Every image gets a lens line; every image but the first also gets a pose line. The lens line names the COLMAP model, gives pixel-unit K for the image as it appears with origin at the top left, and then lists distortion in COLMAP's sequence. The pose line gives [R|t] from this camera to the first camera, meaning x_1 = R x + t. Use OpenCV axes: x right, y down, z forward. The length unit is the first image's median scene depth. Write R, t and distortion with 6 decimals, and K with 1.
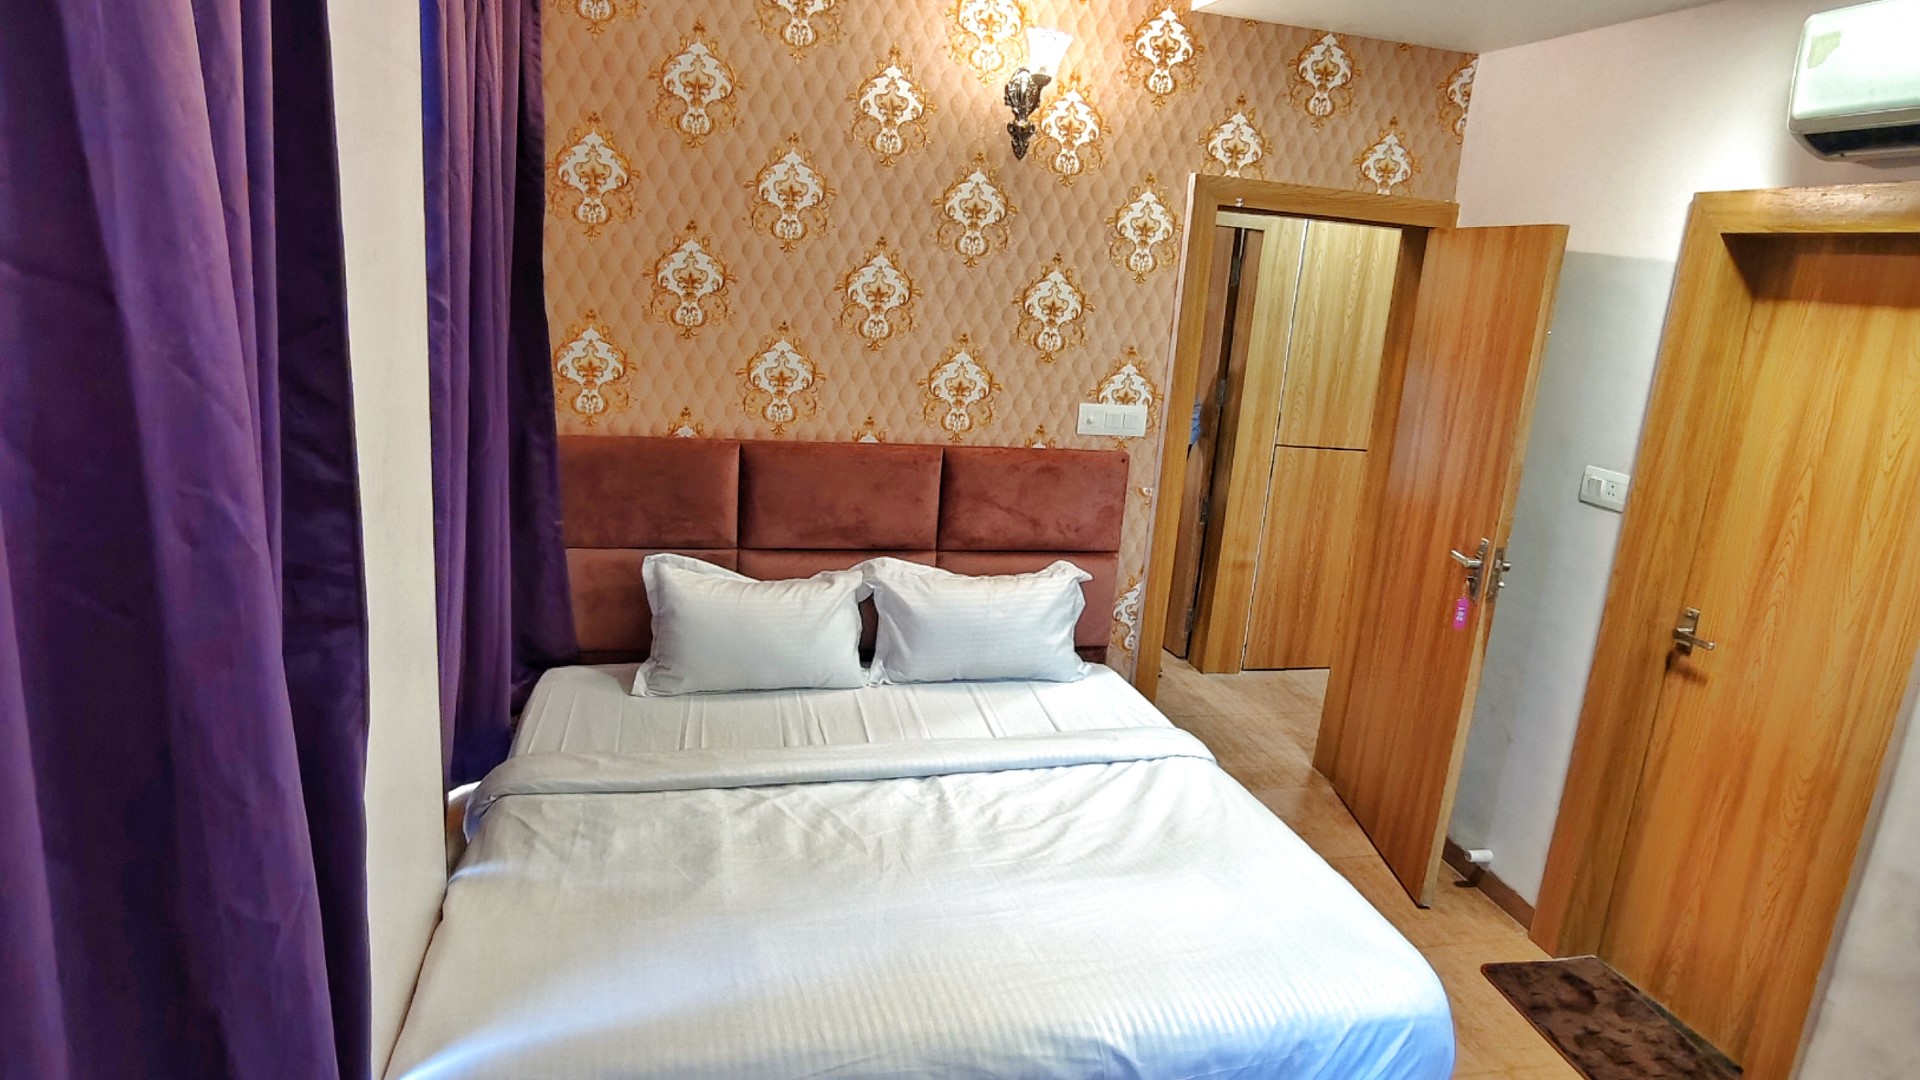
lens RADIAL K [[1117.2, 0, 947.9], [0, 1117.2, 554.1], [0, 0, 1]] dist [-0.043820, 0.026499]
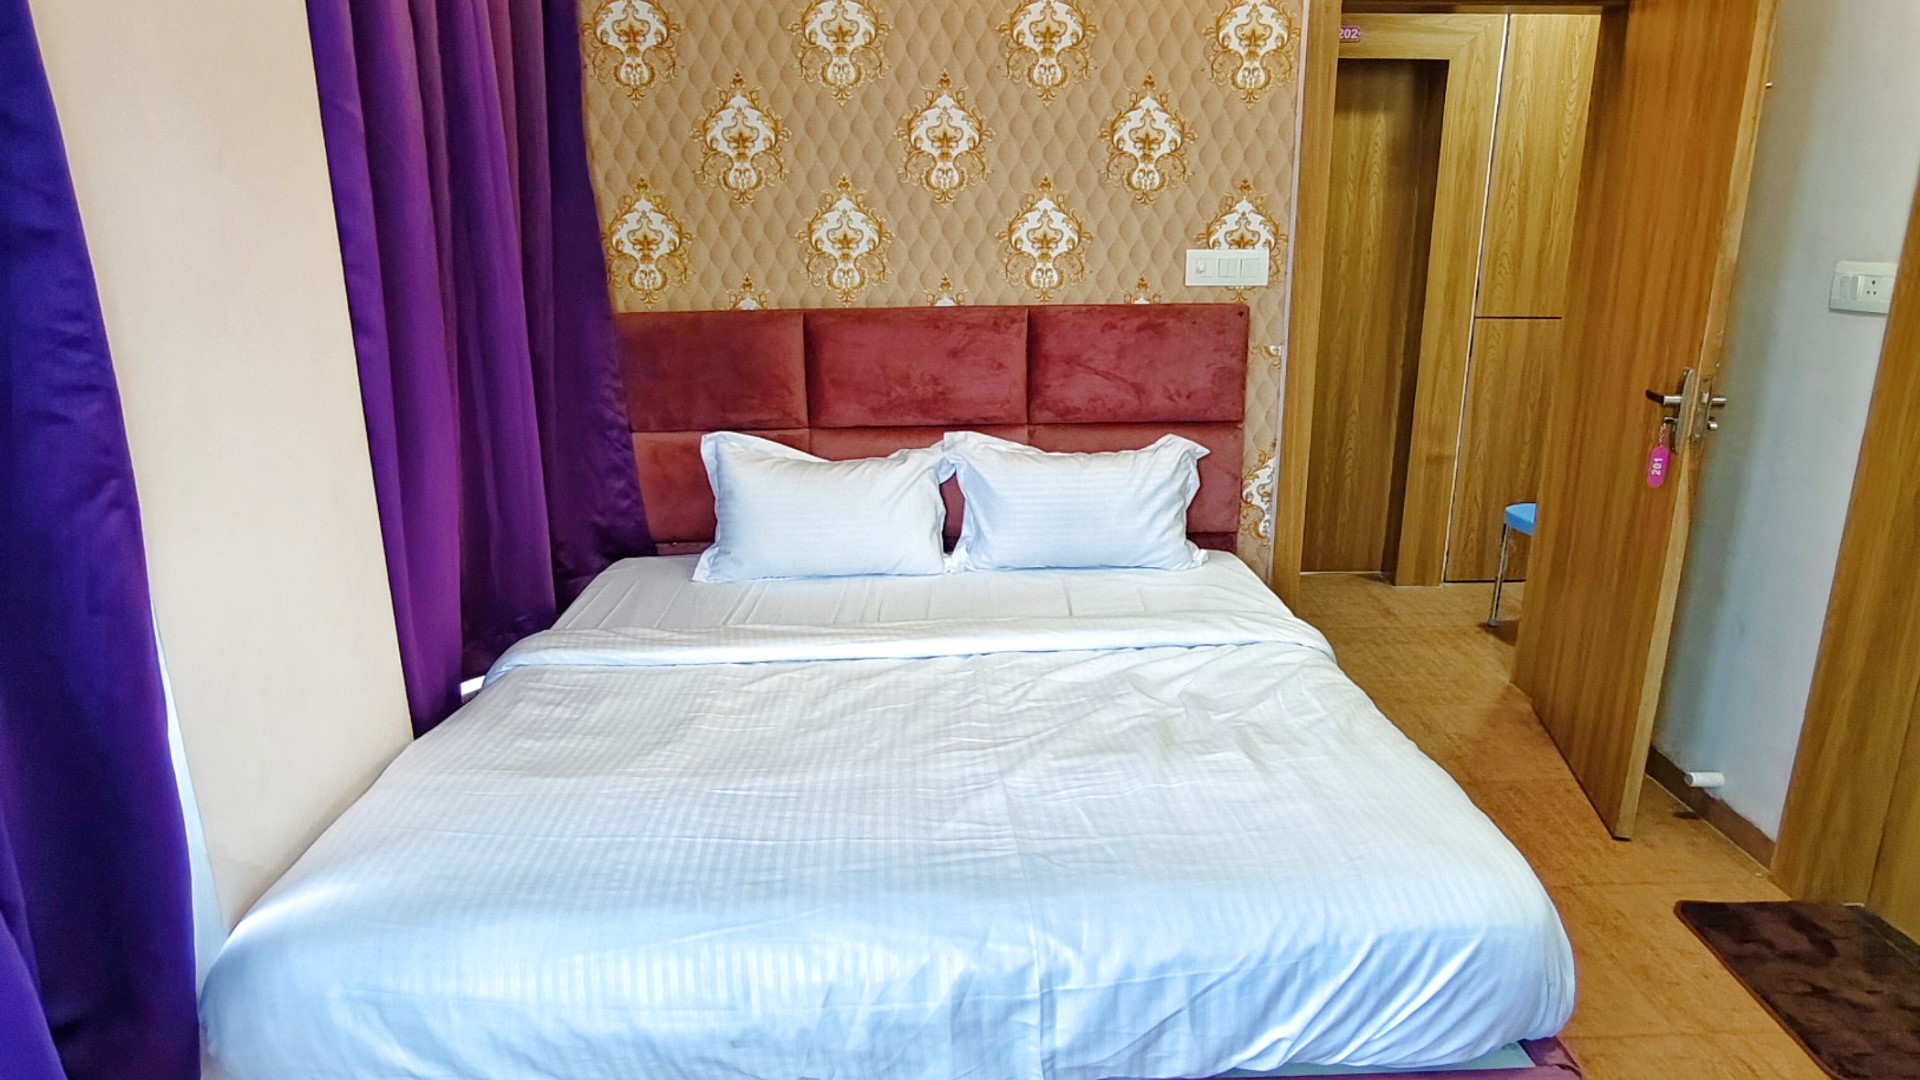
lens RADIAL K [[1117.2, 0, 964.8], [0, 1117.2, 542.2], [0, 0, 1]] dist [-0.043820, 0.026499]
pose [[0.974427, -0.020885, -0.223733, 0.145694], [0.024845, 0.999580, 0.014902, 0.079713], [0.223328, -0.020079, 0.974537, 0.114114]]
